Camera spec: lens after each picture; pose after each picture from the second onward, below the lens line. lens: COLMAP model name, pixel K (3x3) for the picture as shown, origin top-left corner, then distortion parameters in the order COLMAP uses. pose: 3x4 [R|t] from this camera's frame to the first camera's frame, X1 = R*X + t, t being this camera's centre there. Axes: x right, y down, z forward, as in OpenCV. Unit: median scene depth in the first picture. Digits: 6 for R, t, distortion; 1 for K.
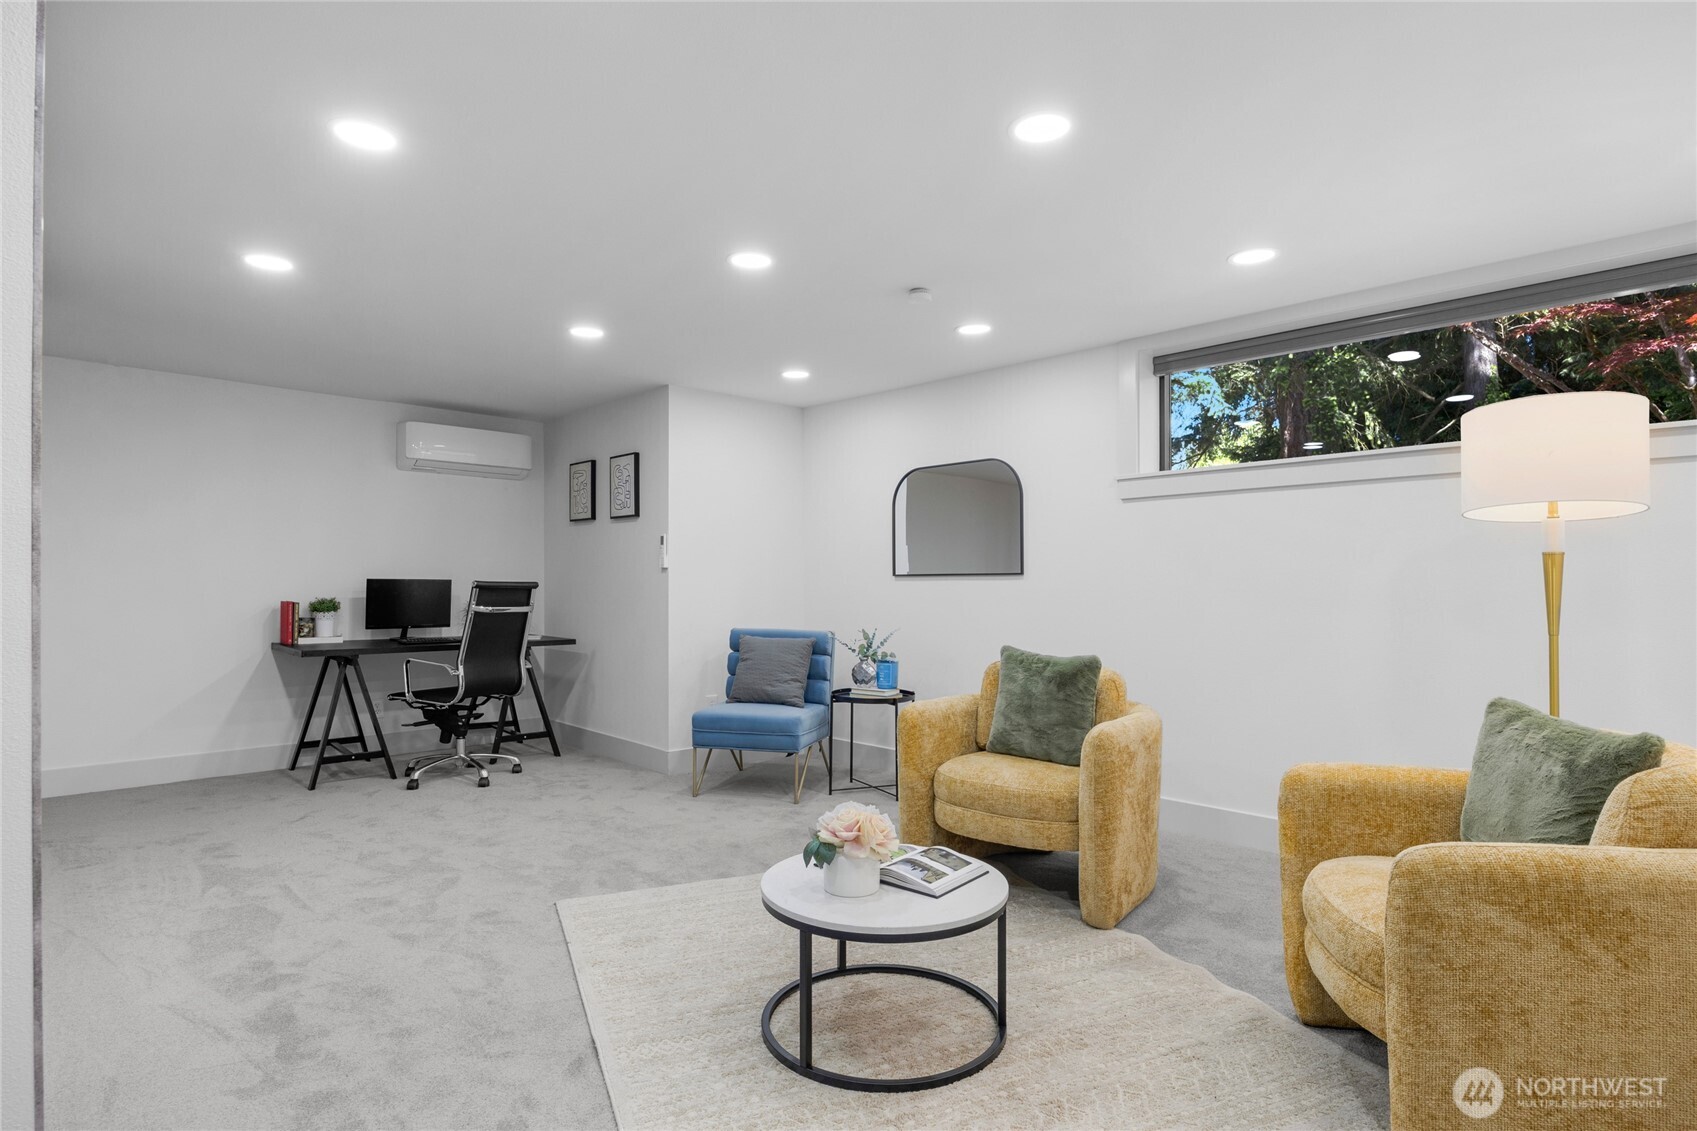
lens RADIAL K [[900.5, 0, 846.7], [0, 900.5, 567.8], [0, 0, 1]] dist [0.007810, -0.005305]
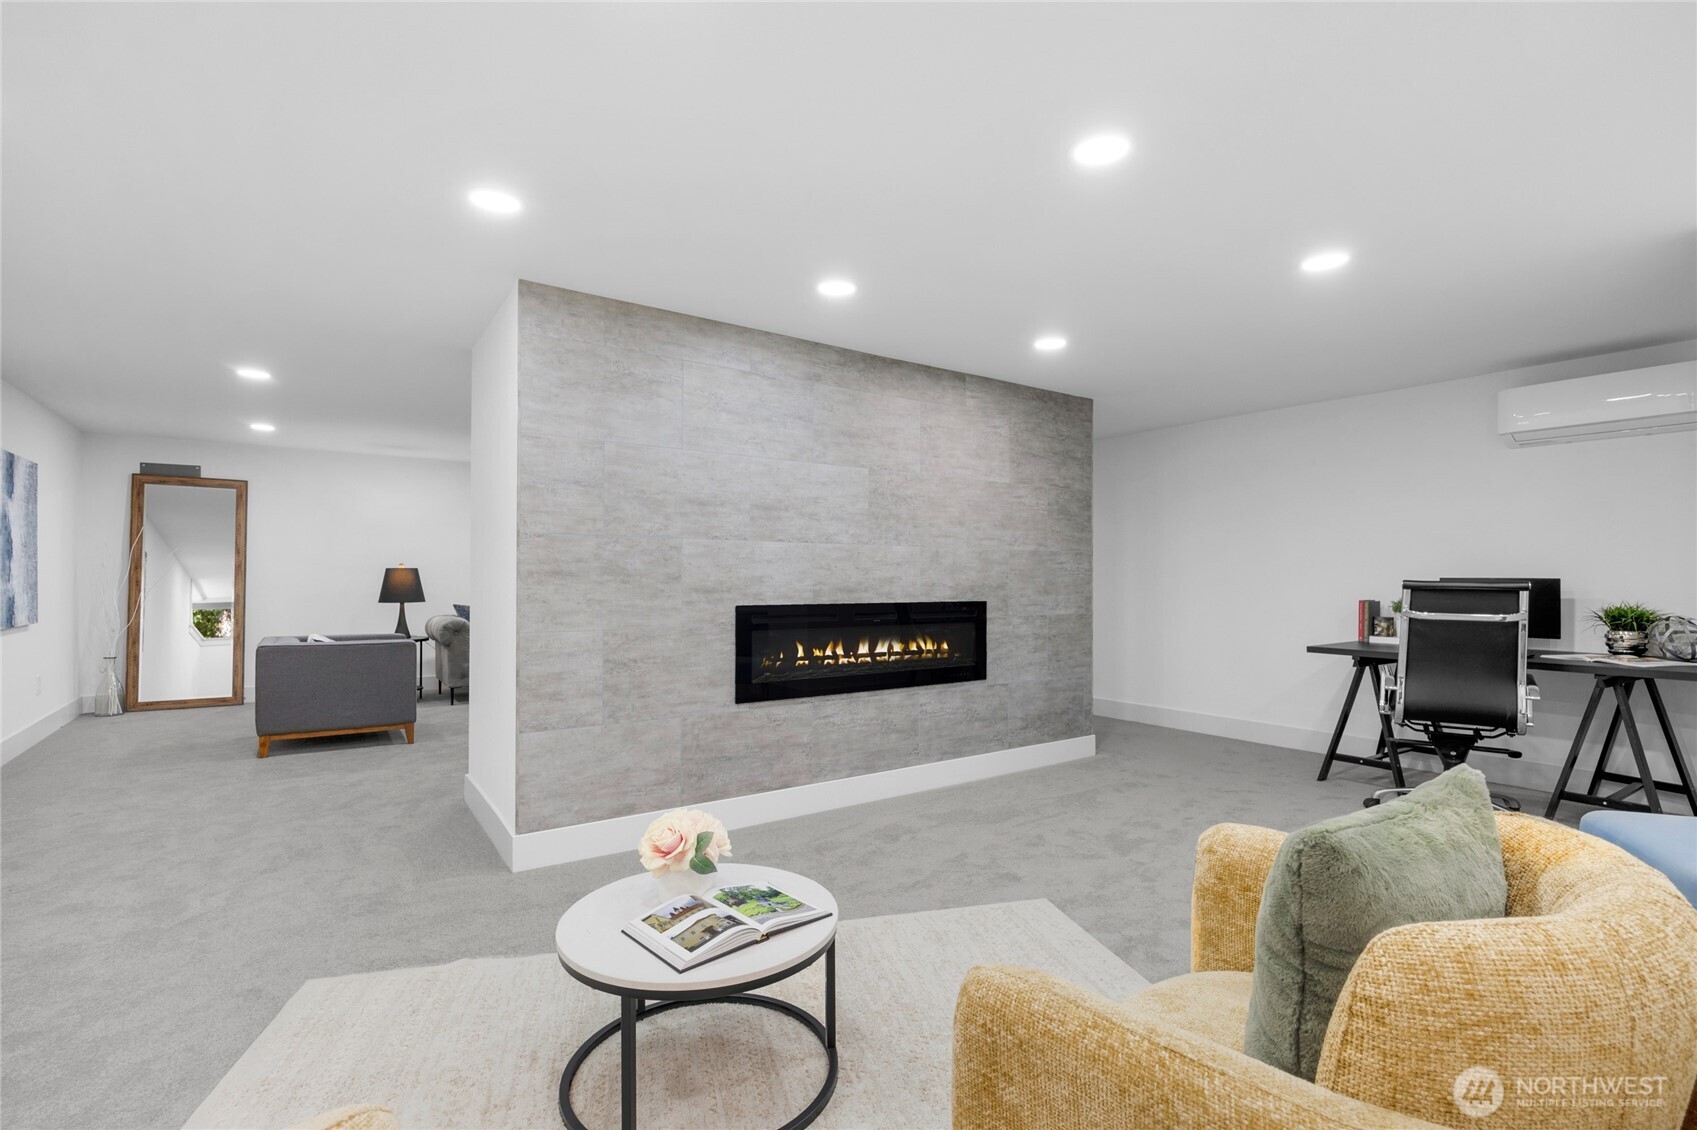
lens RADIAL K [[756.8, 0, 814.9], [0, 756.8, 577.8], [0, 0, 1]] dist [-0.010250, -0.001625]
pose [[-0.134035, -0.000807, -0.990976, 0.495417], [0.009961, 0.999948, -0.002161, 0.012087], [0.990927, -0.010161, -0.134020, 0.787364]]
